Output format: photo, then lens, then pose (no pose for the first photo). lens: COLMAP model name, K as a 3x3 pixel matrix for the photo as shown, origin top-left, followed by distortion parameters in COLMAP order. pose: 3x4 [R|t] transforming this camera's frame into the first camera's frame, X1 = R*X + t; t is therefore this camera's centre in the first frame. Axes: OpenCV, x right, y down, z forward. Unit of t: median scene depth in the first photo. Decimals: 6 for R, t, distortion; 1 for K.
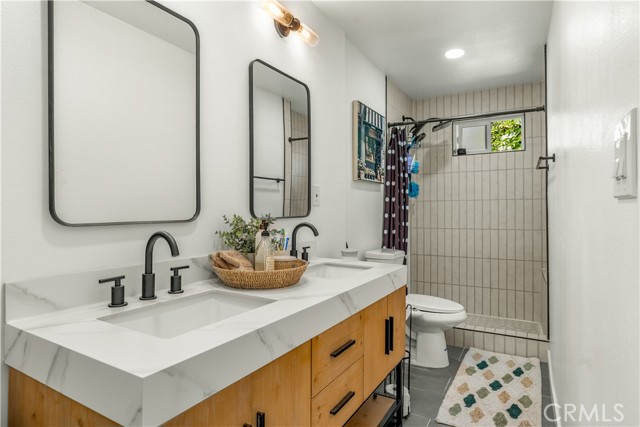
lens RADIAL K [[349.7, 0, 318.4], [0, 349.7, 212.0], [0, 0, 1]] dist [-0.019581, -0.001189]
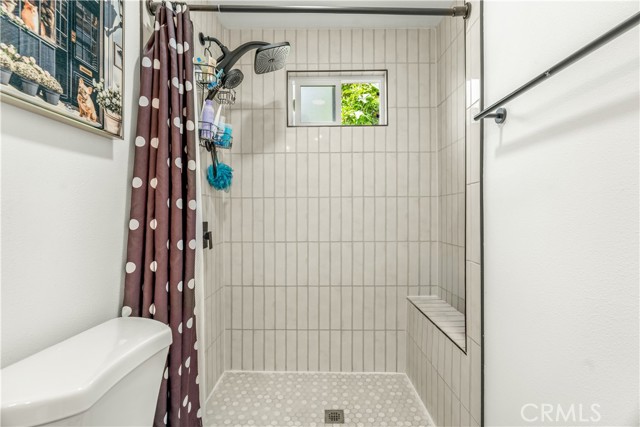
lens RADIAL K [[292.5, 0, 317.8], [0, 292.5, 215.8], [0, 0, 1]] dist [-0.005077, 0.001214]
pose [[0.872126, 0.000095, 0.489281, 0.185704], [0.000697, 0.999999, -0.001436, 0.001310], [-0.489281, 0.001594, 0.872125, 0.542460]]
